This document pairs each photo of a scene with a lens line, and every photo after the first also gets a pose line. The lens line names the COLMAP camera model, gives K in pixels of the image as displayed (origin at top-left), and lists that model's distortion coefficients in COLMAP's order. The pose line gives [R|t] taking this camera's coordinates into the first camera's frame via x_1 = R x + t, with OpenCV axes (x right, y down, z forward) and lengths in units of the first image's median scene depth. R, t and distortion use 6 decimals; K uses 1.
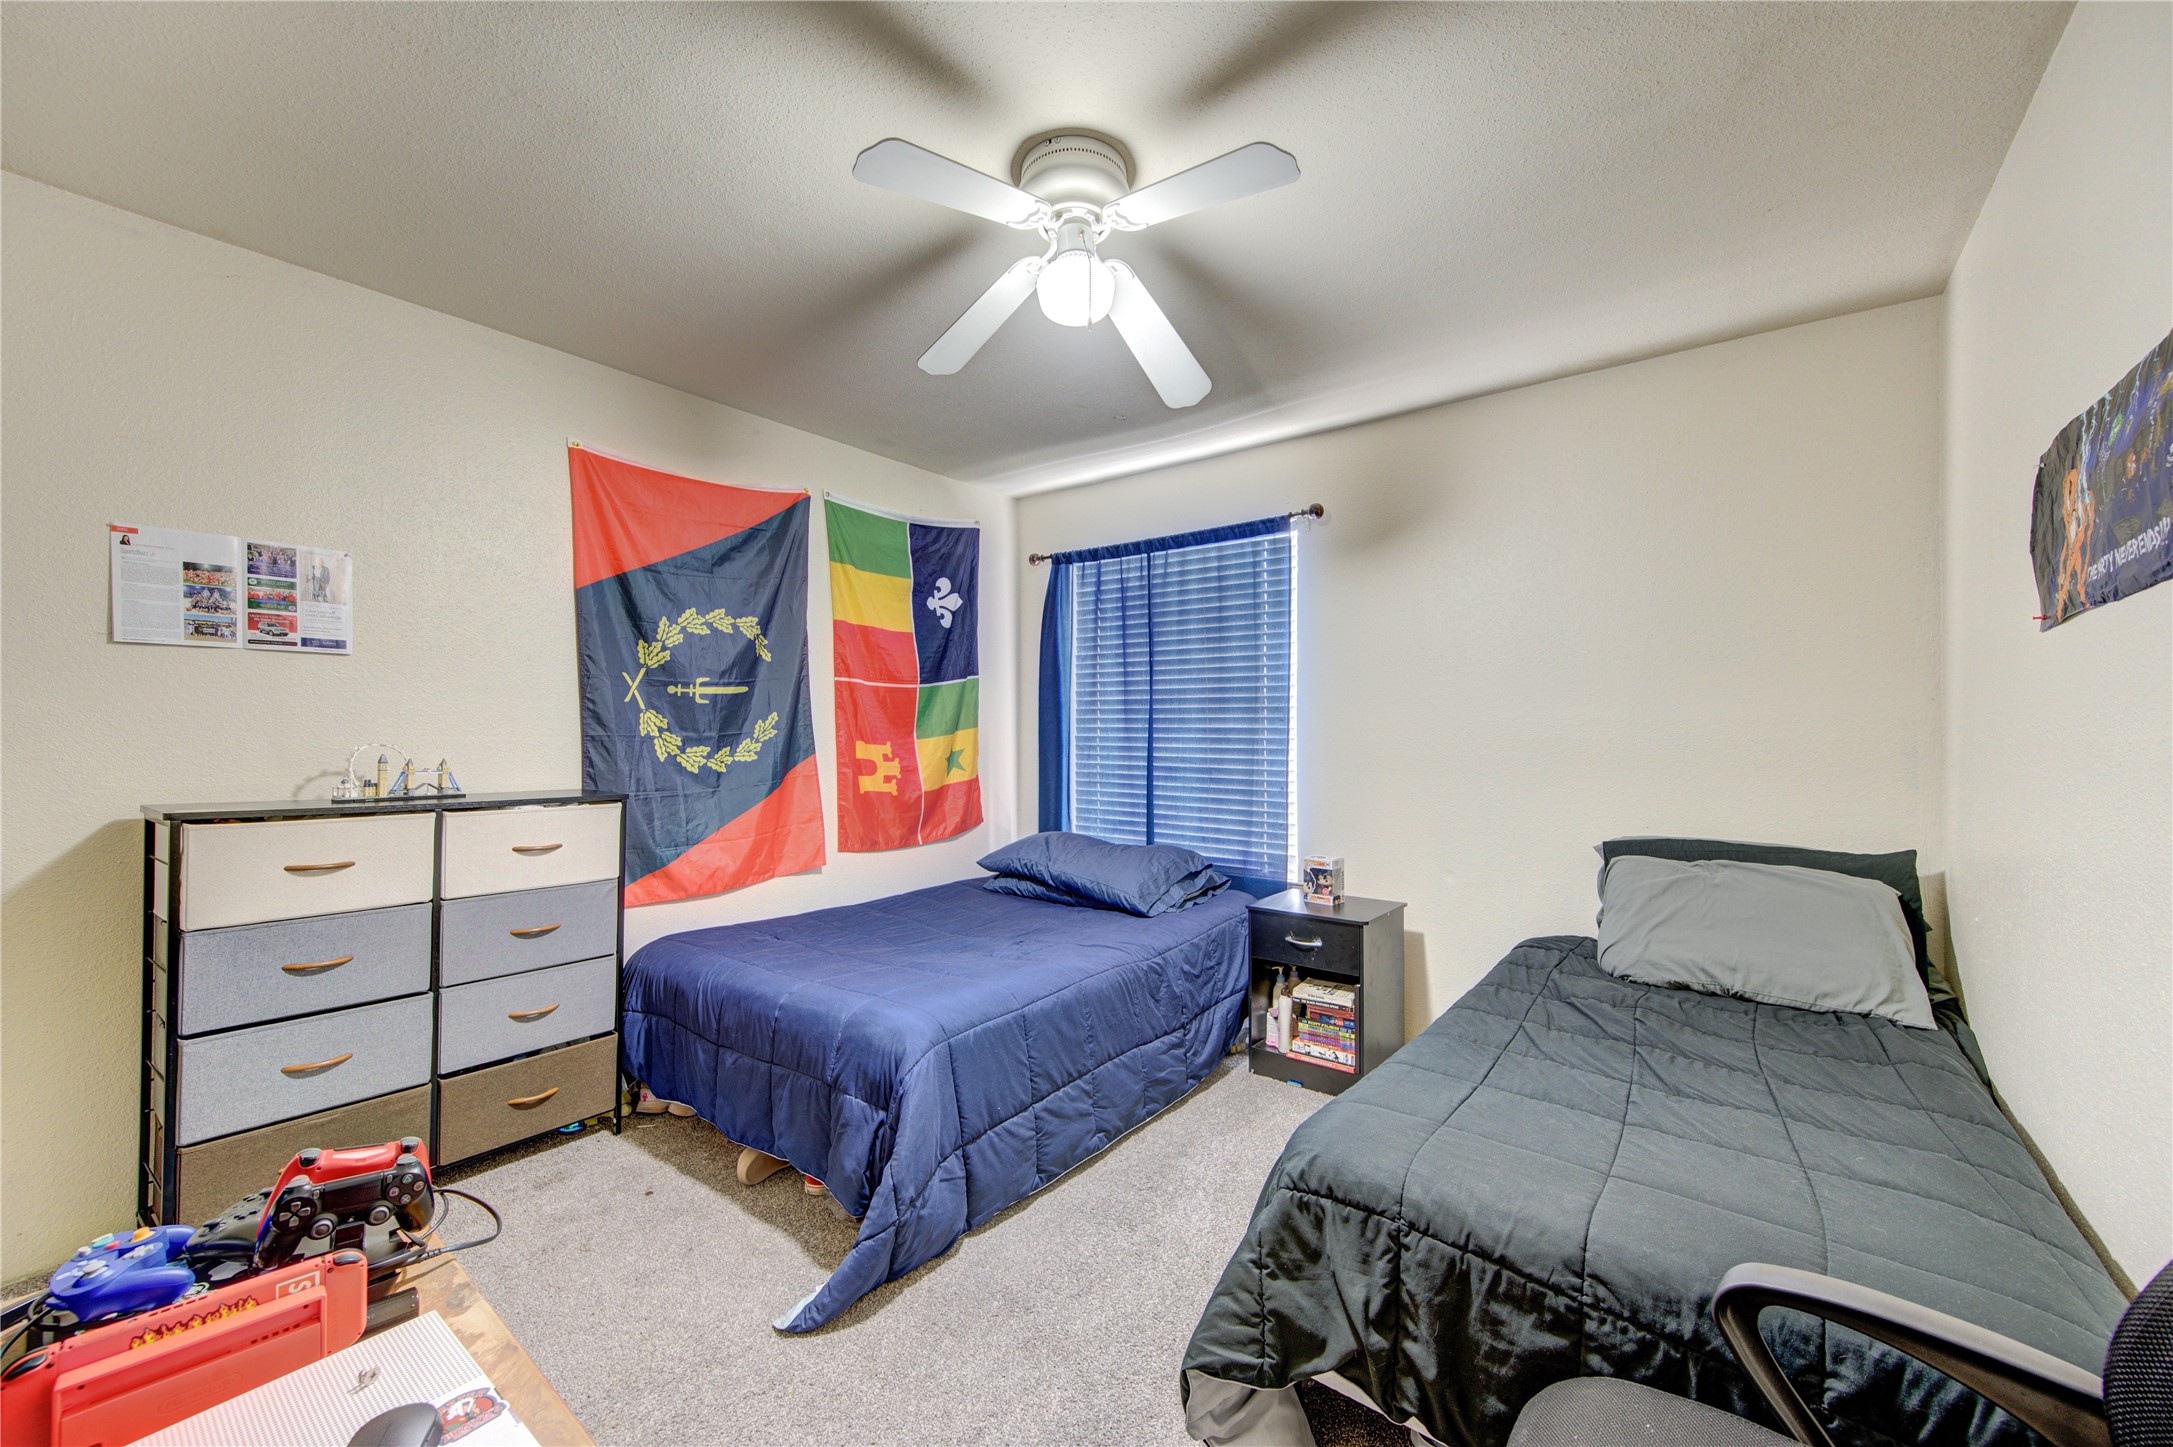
lens RADIAL K [[846.9, 0, 1092.8], [0, 846.9, 736.7], [0, 0, 1]] dist [0.001522, -0.000185]
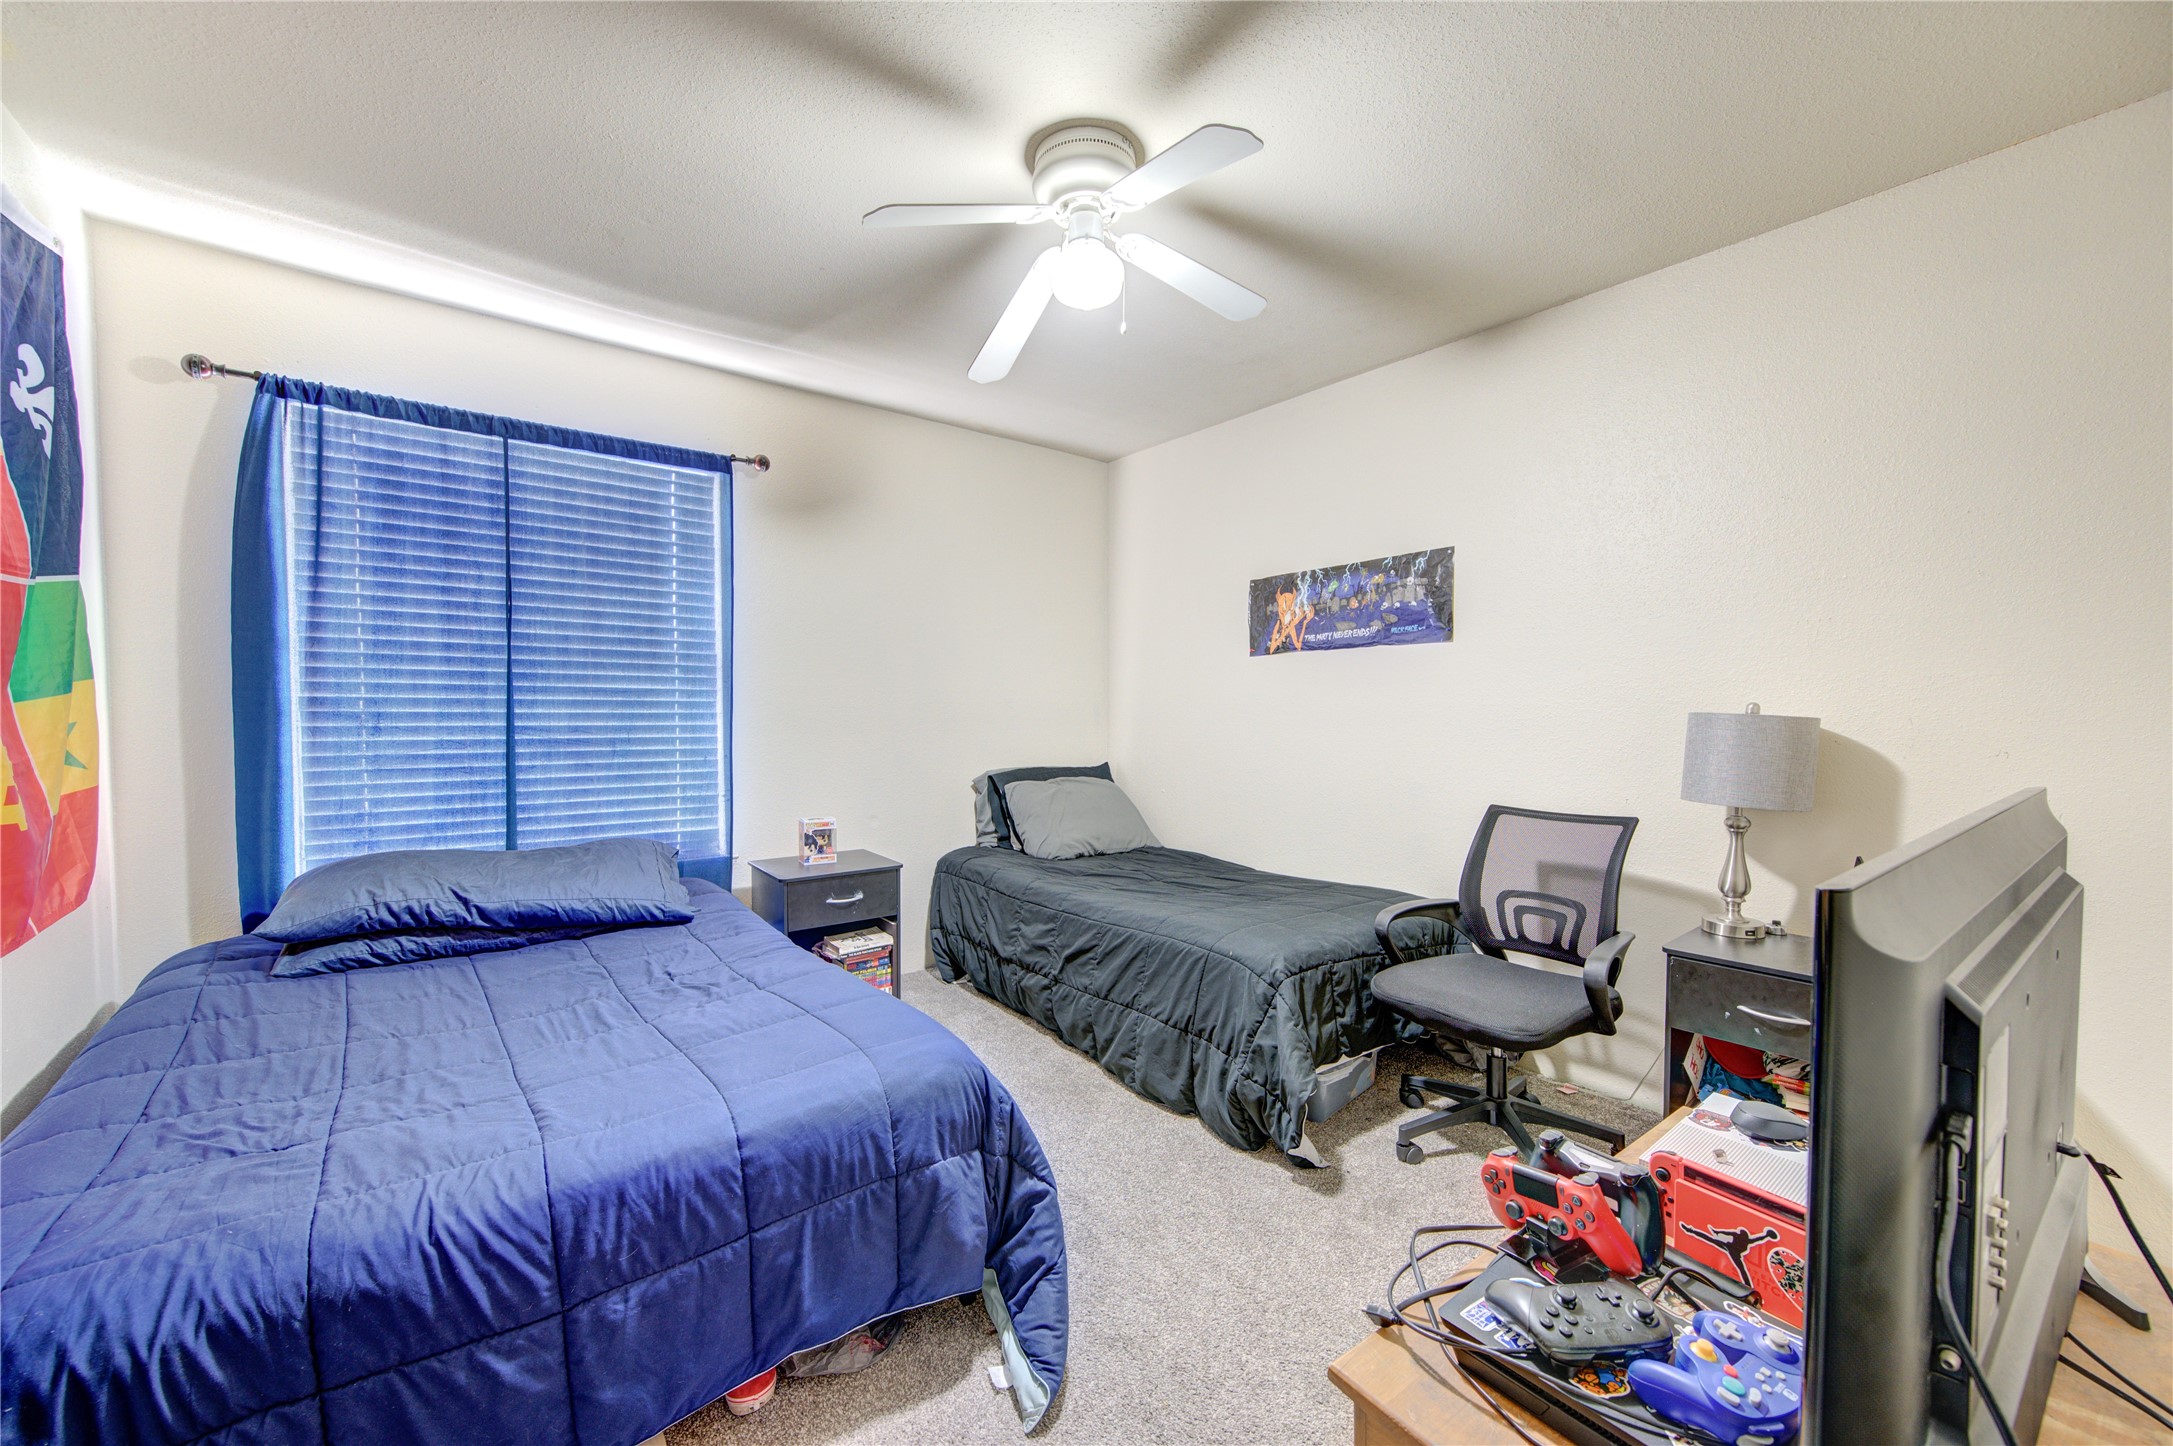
lens RADIAL K [[846.9, 0, 1092.8], [0, 846.9, 736.2], [0, 0, 1]] dist [0.001522, -0.000185]
pose [[0.241228, -0.037522, 0.969743, -0.571108], [-0.002835, 0.999221, 0.039368, 0.002307], [-0.970464, -0.012245, 0.240933, 0.394228]]
